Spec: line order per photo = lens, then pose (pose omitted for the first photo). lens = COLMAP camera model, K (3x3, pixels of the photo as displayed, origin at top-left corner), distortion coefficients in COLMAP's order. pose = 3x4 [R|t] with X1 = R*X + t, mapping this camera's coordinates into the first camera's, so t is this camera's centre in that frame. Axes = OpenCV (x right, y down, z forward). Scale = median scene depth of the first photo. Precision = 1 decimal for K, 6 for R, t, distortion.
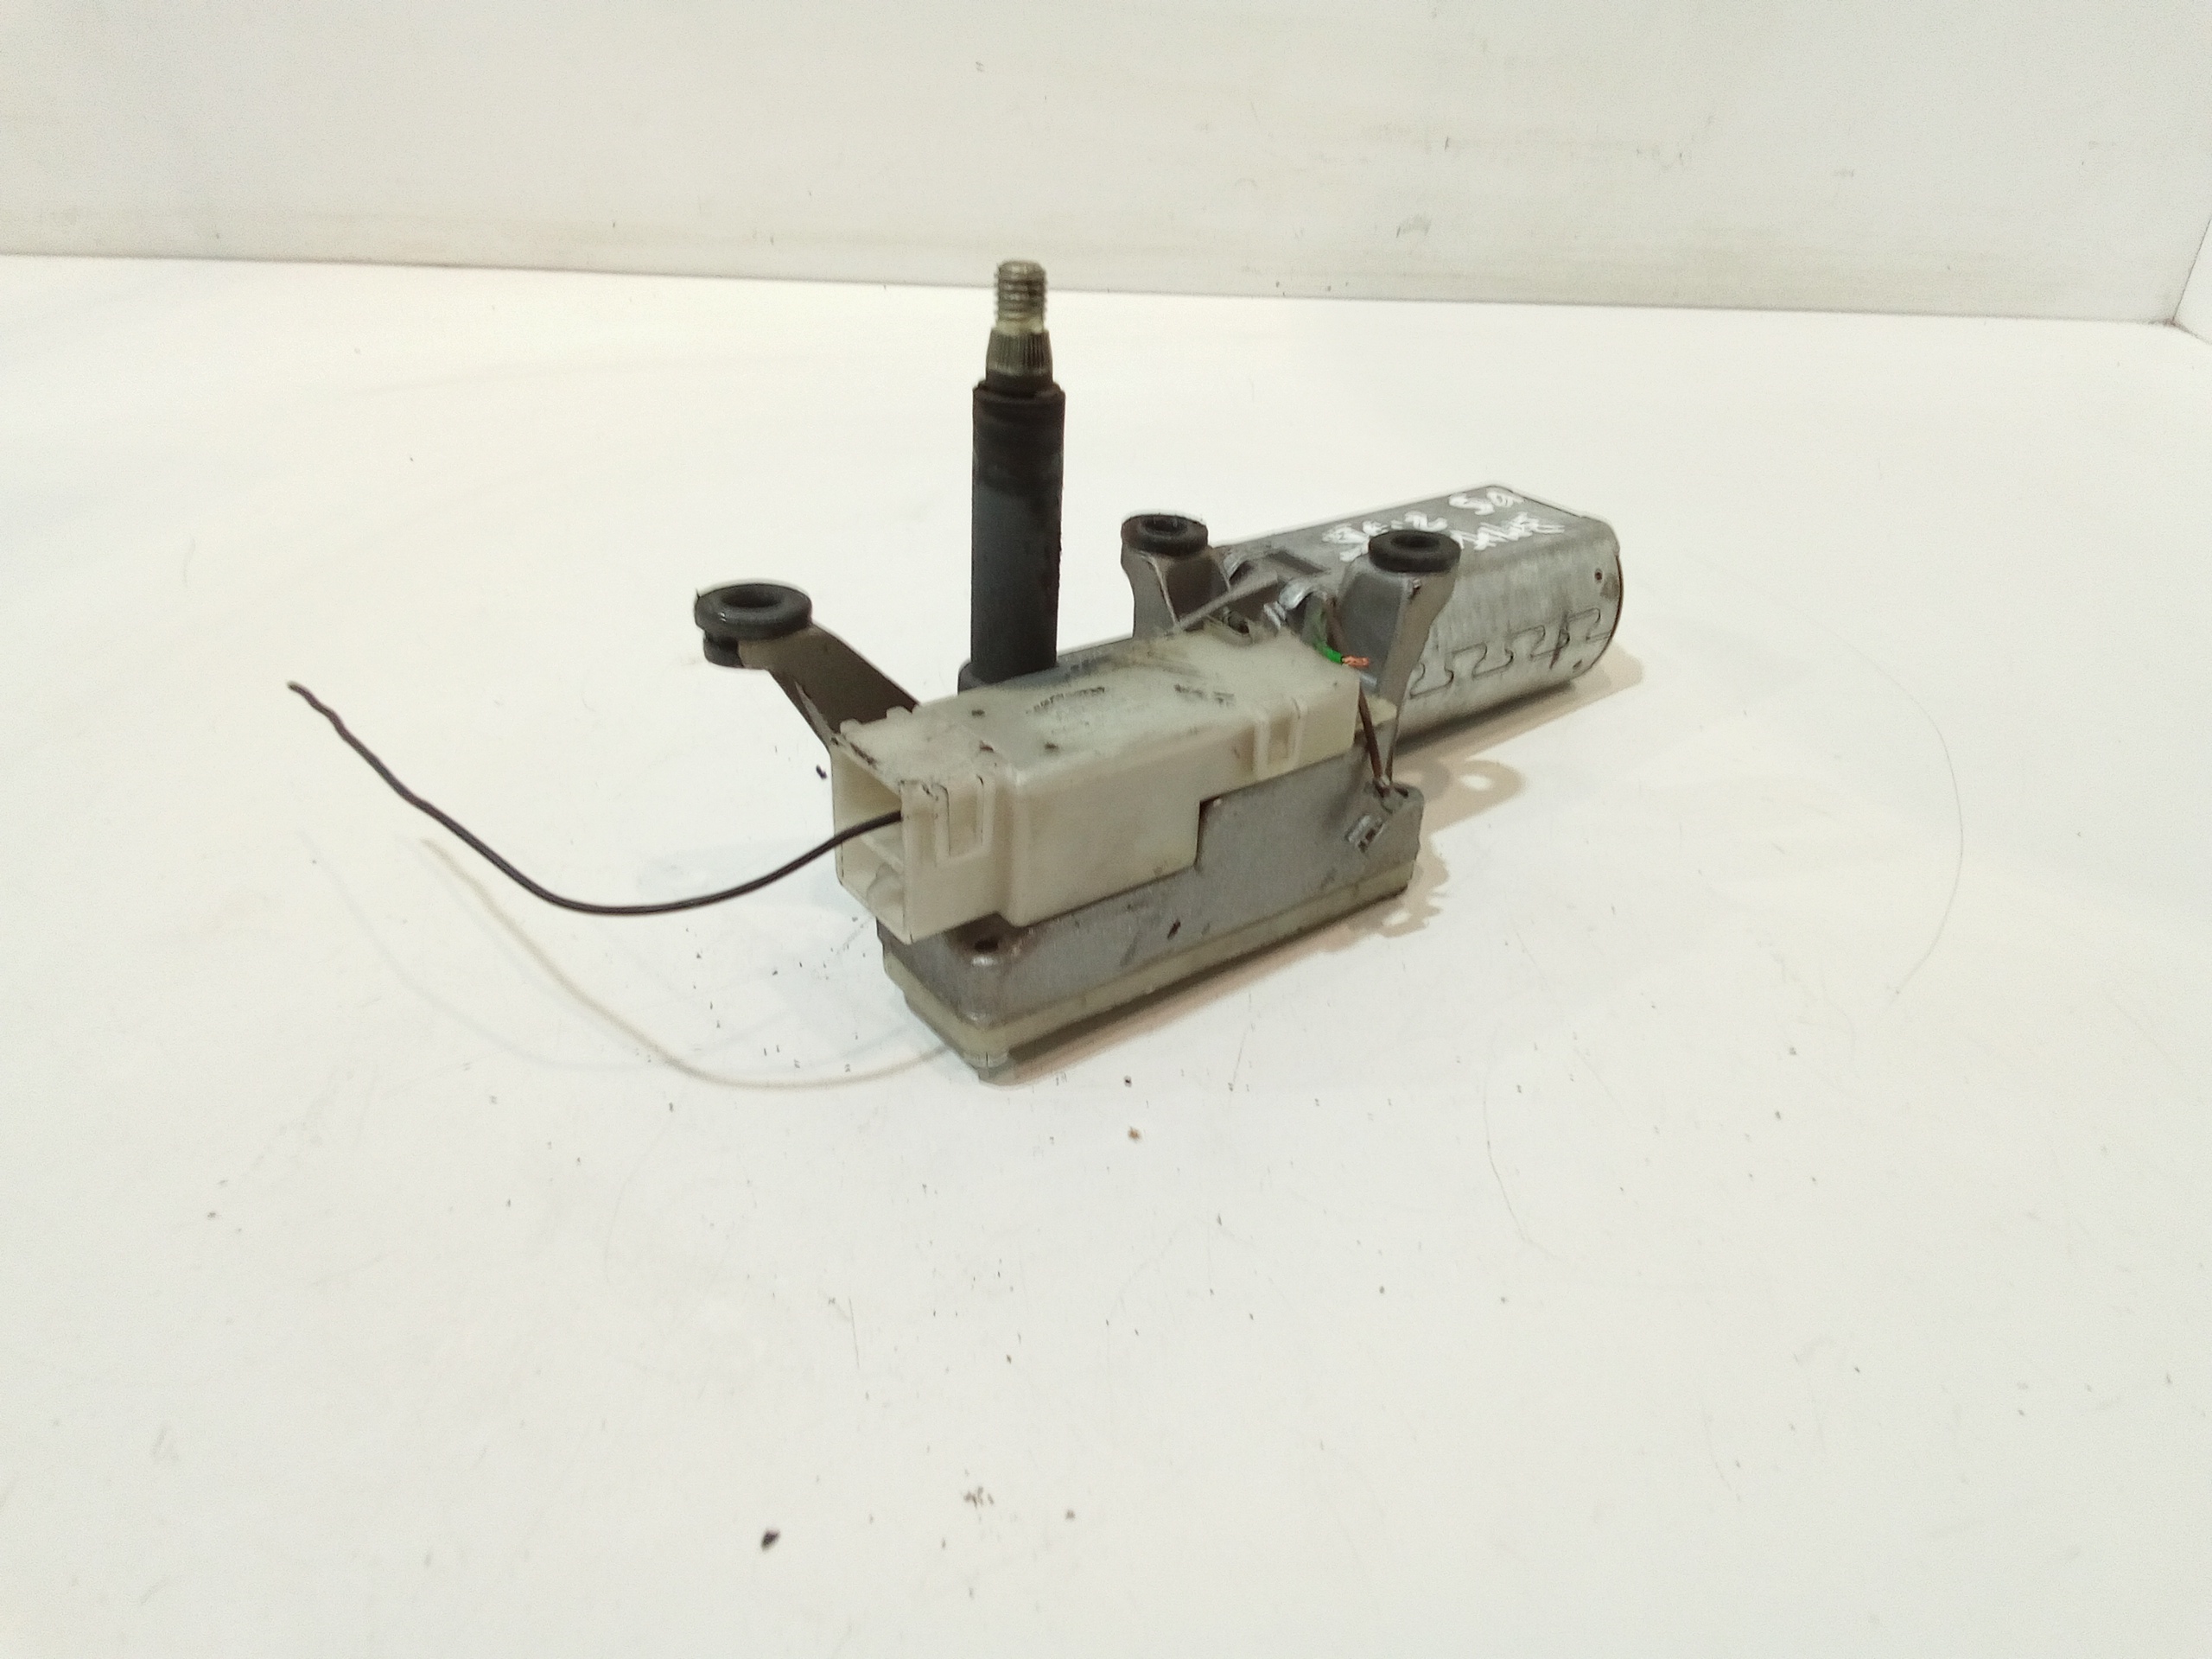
lens RADIAL K [[1569.6, 0, 1106.0], [0, 1569.6, 829.5], [0, 0, 1]] dist [0.057277, -0.072249]
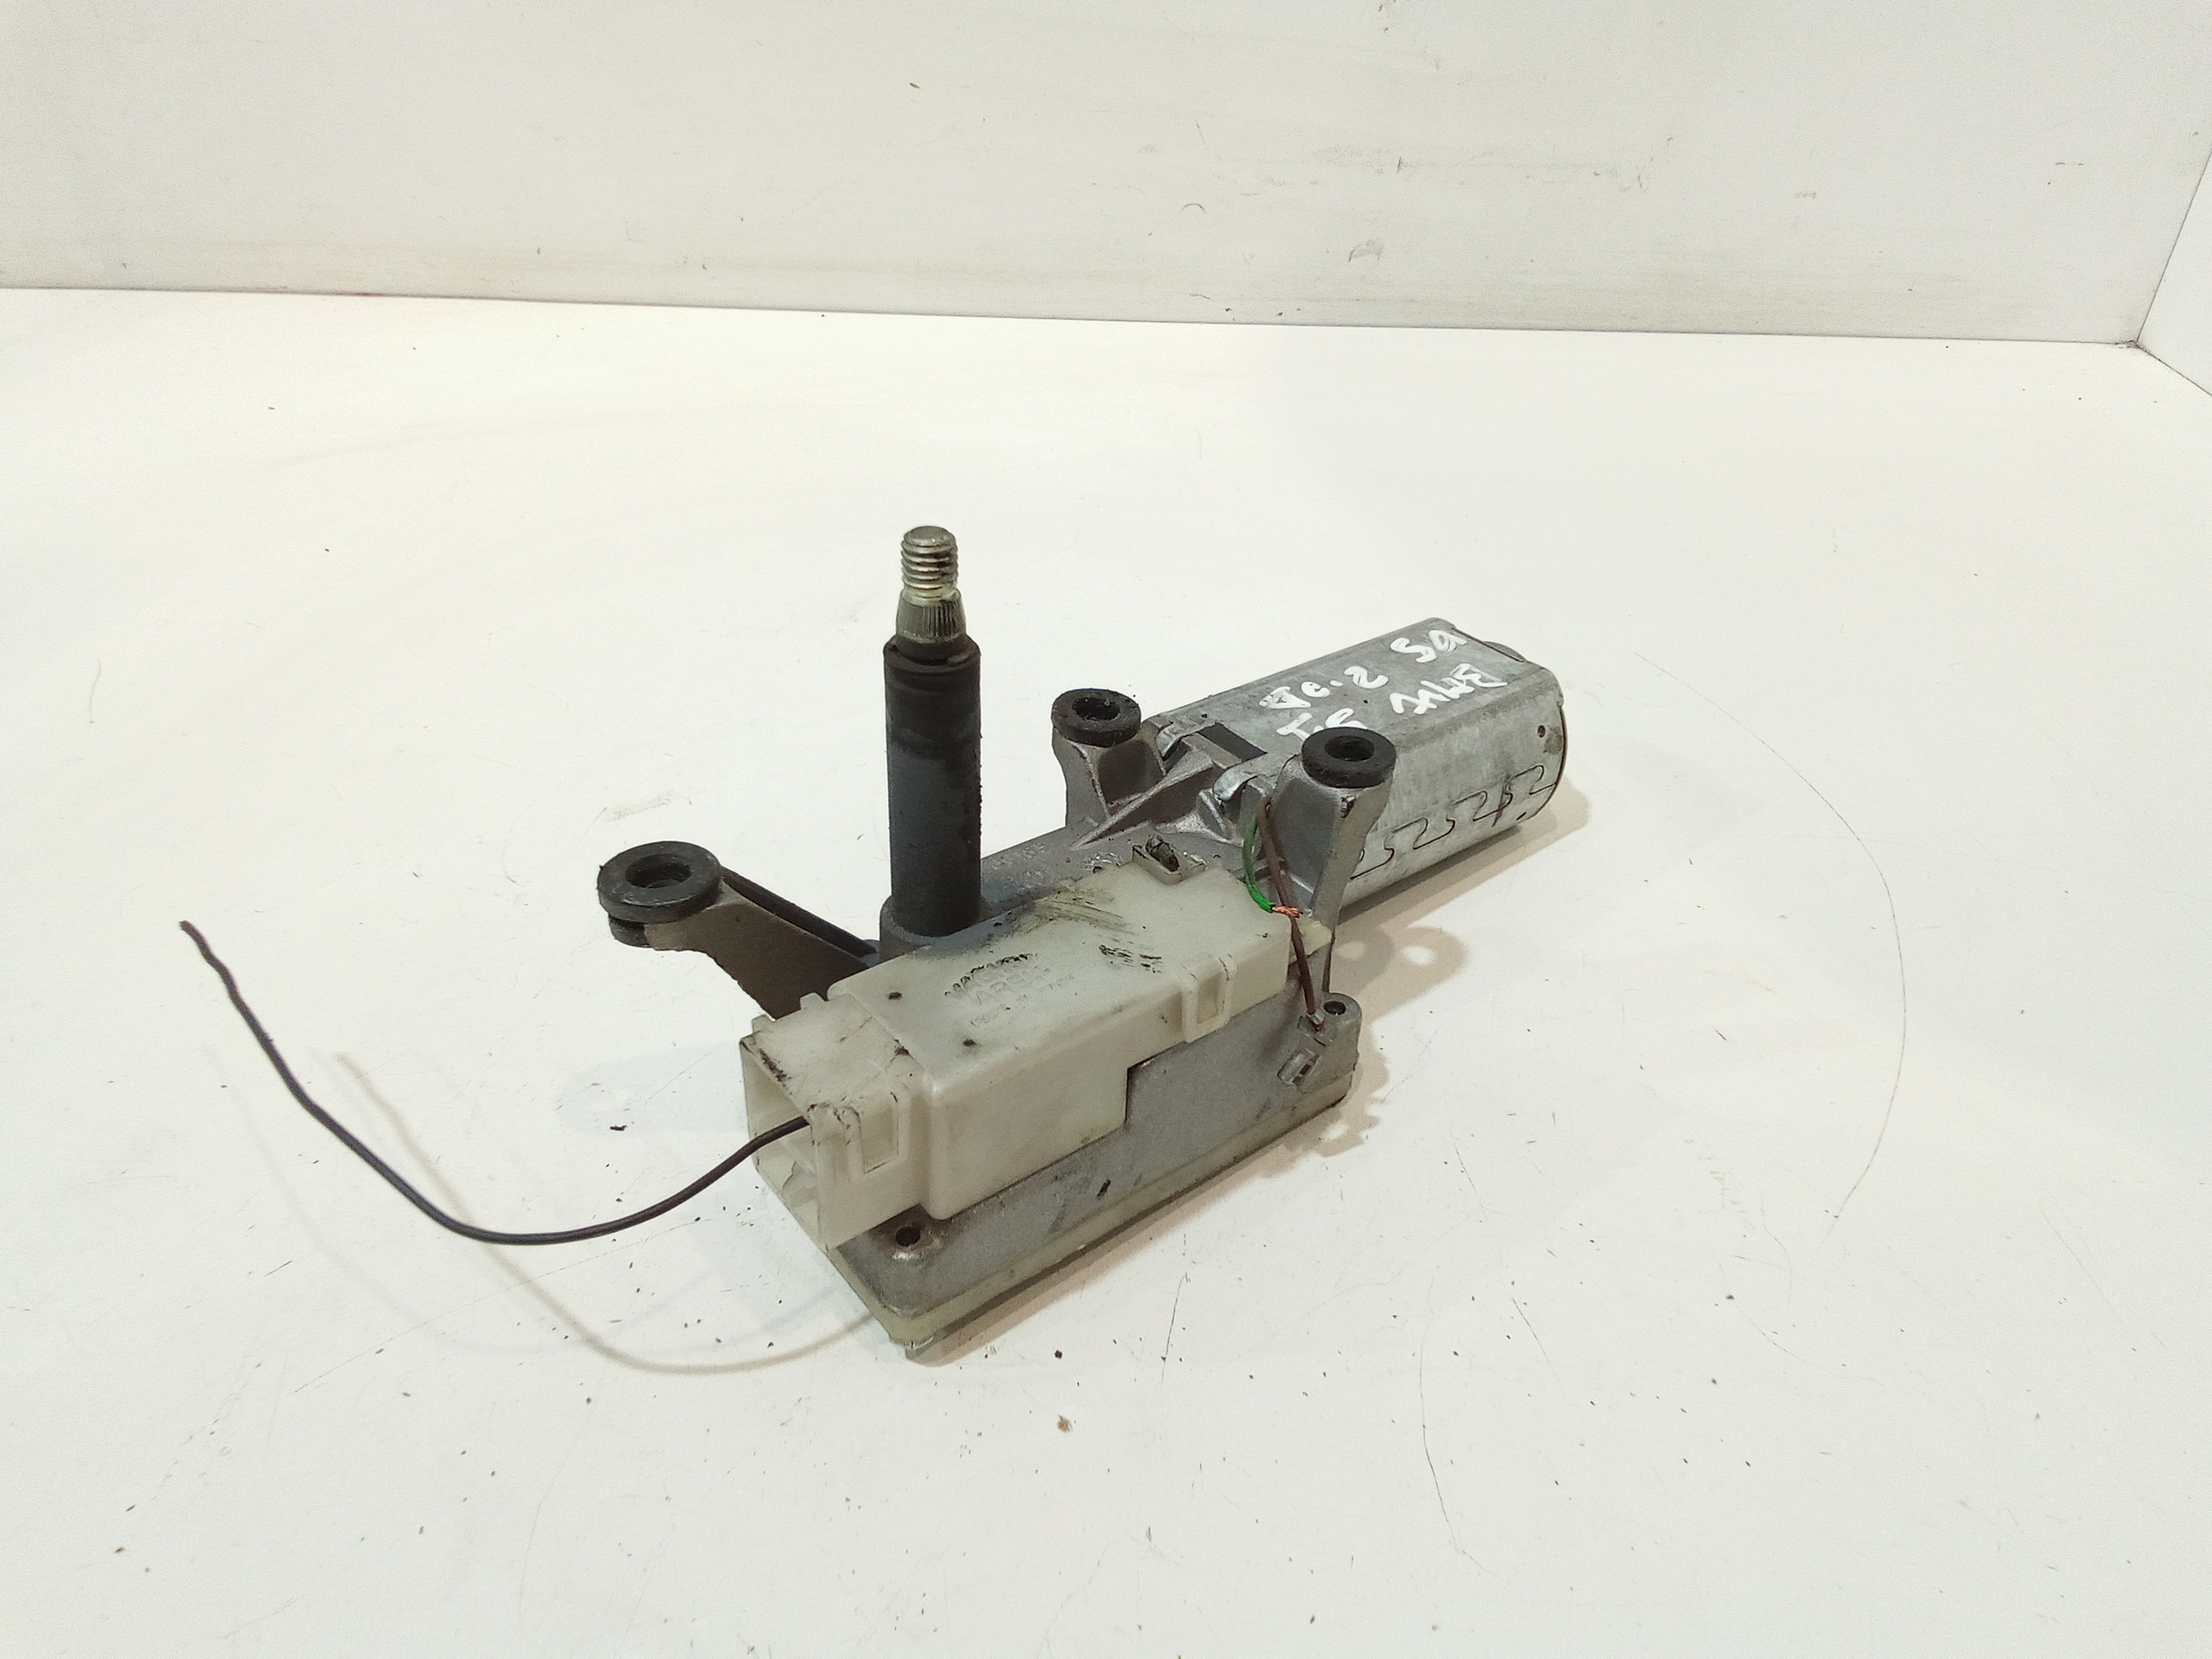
lens RADIAL K [[1560.8, 0, 1106.0], [0, 1560.8, 829.5], [0, 0, 1]] dist [0.072095, -0.089844]
pose [[0.999724, -0.016215, 0.017021, 0.028667], [0.015190, 0.998160, 0.058703, -0.196612], [-0.017942, -0.058428, 0.998130, 0.034568]]
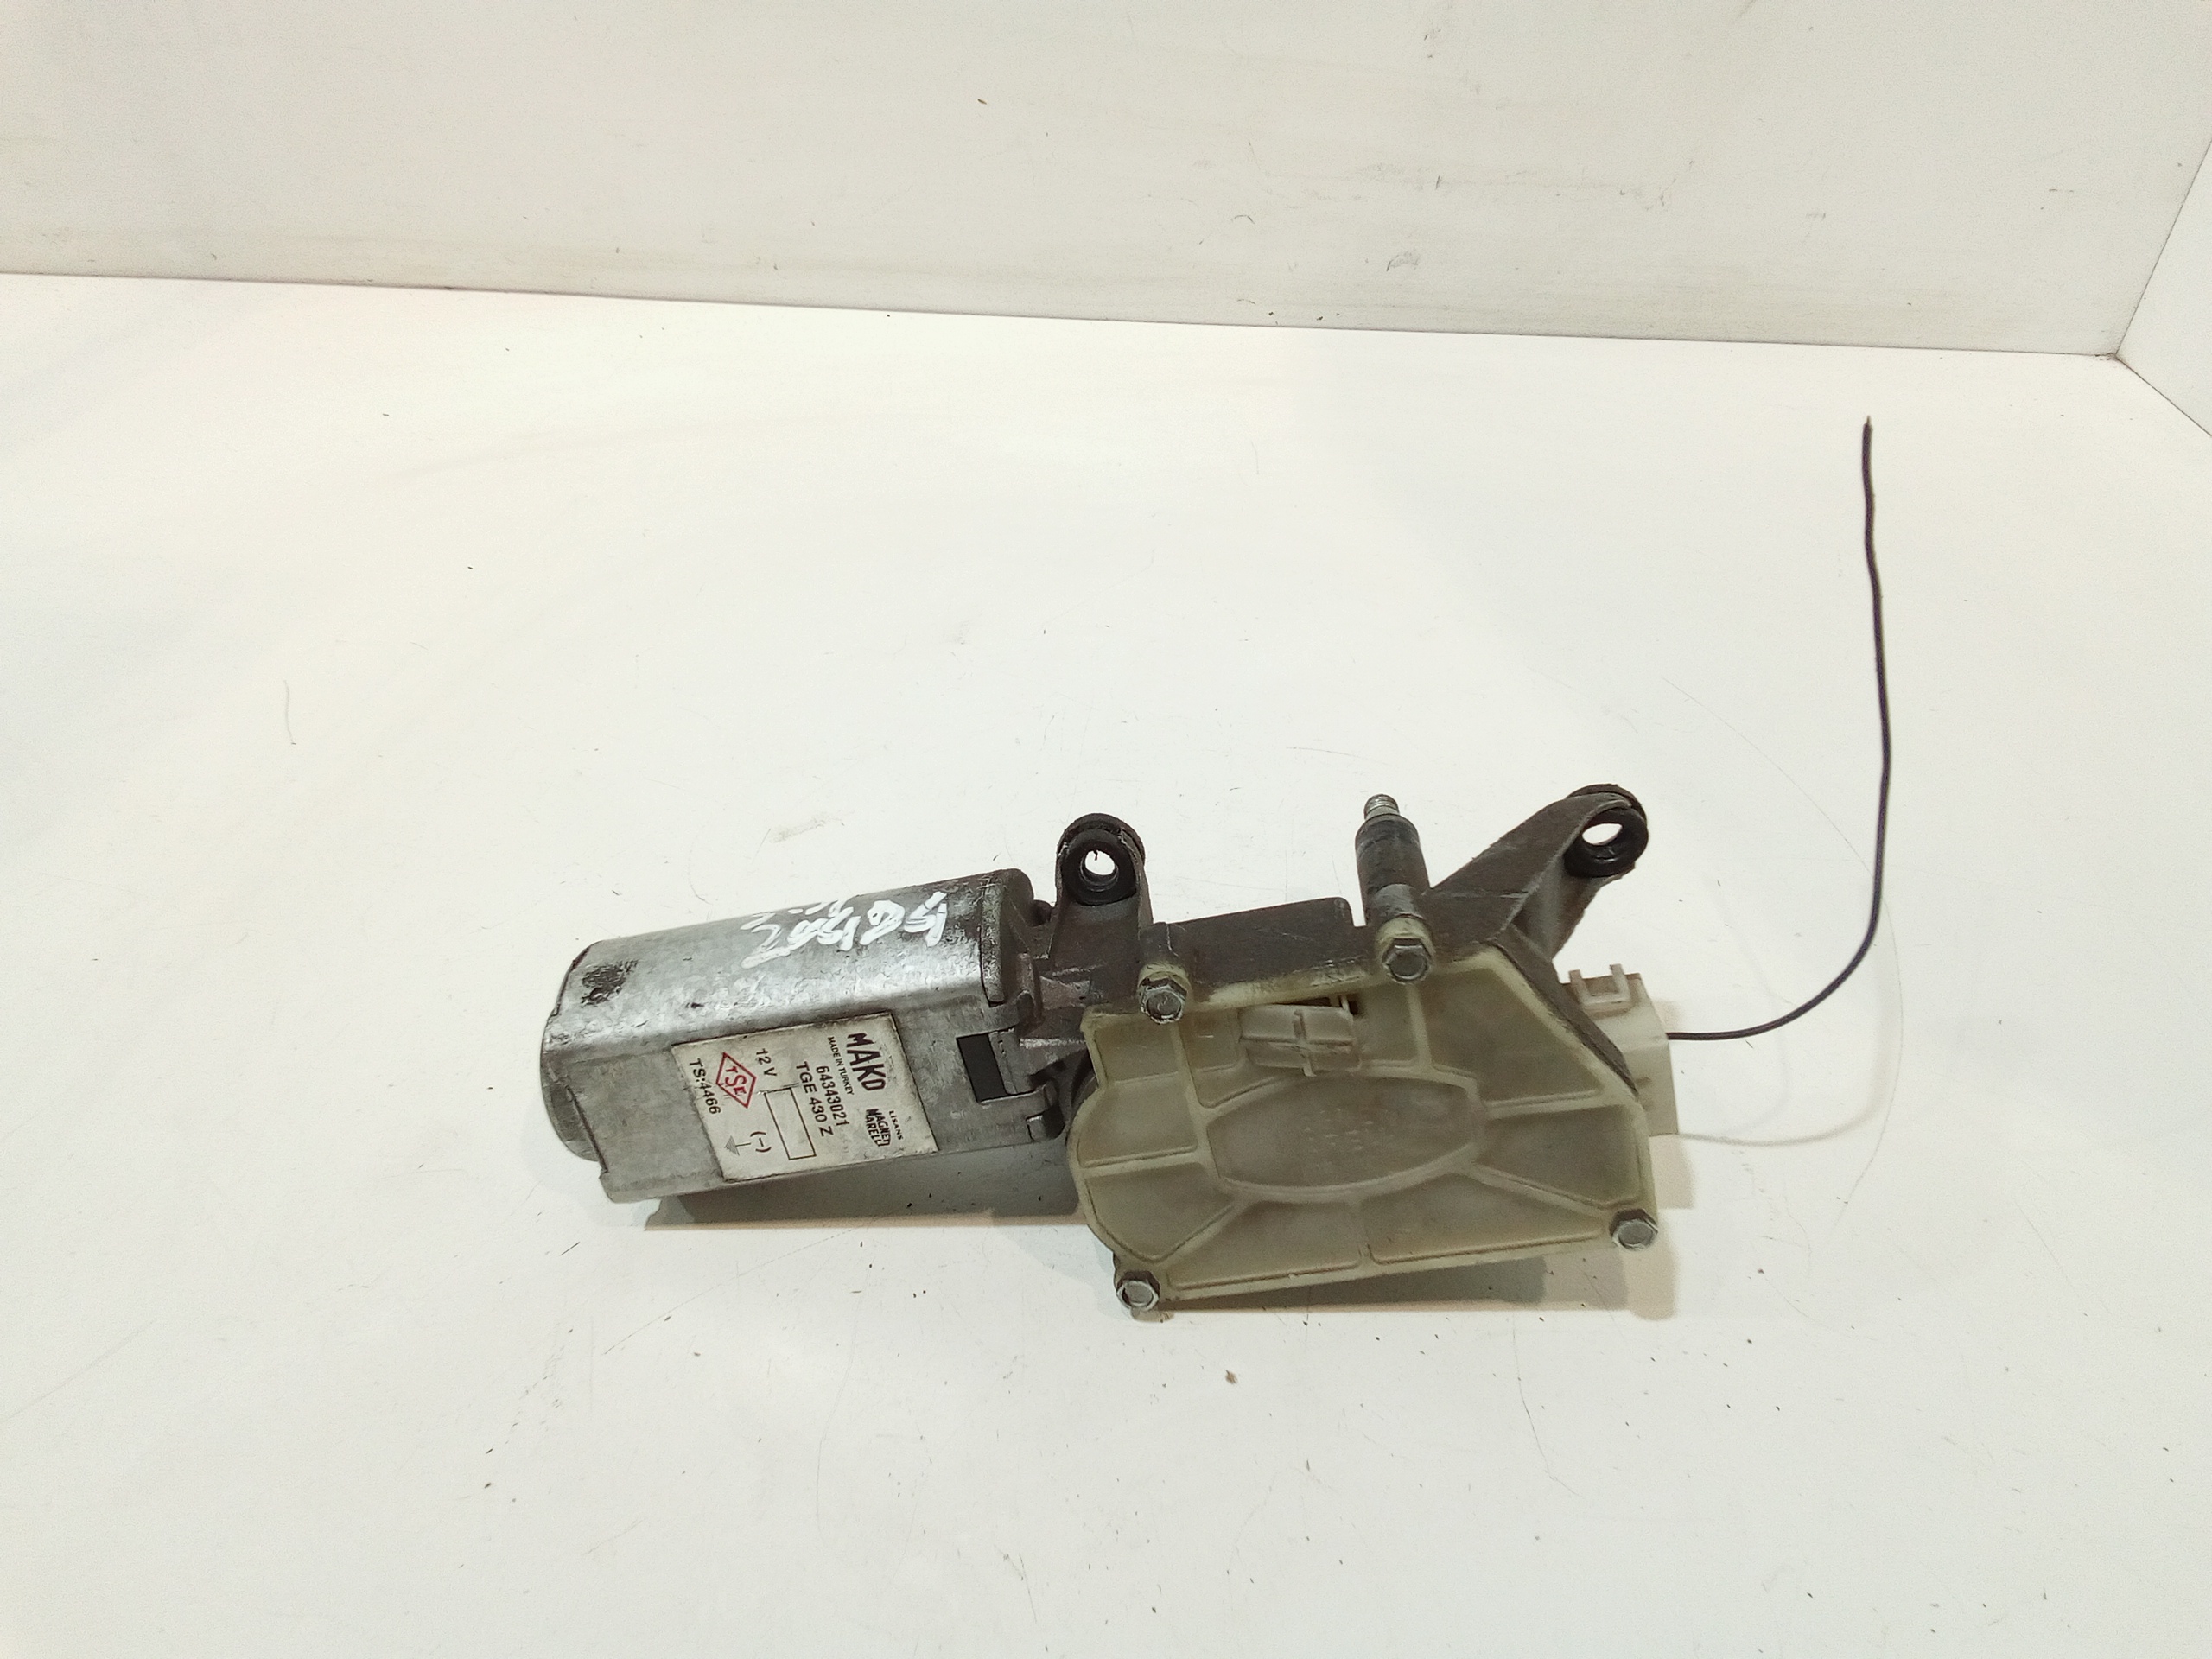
lens RADIAL K [[1560.8, 0, 1106.0], [0, 1560.8, 829.5], [0, 0, 1]] dist [0.072095, -0.089844]
pose [[0.999195, -0.013148, 0.037889, -0.100563], [0.008576, 0.992930, 0.118387, -0.314261], [-0.039178, -0.117967, 0.992244, -0.131559]]
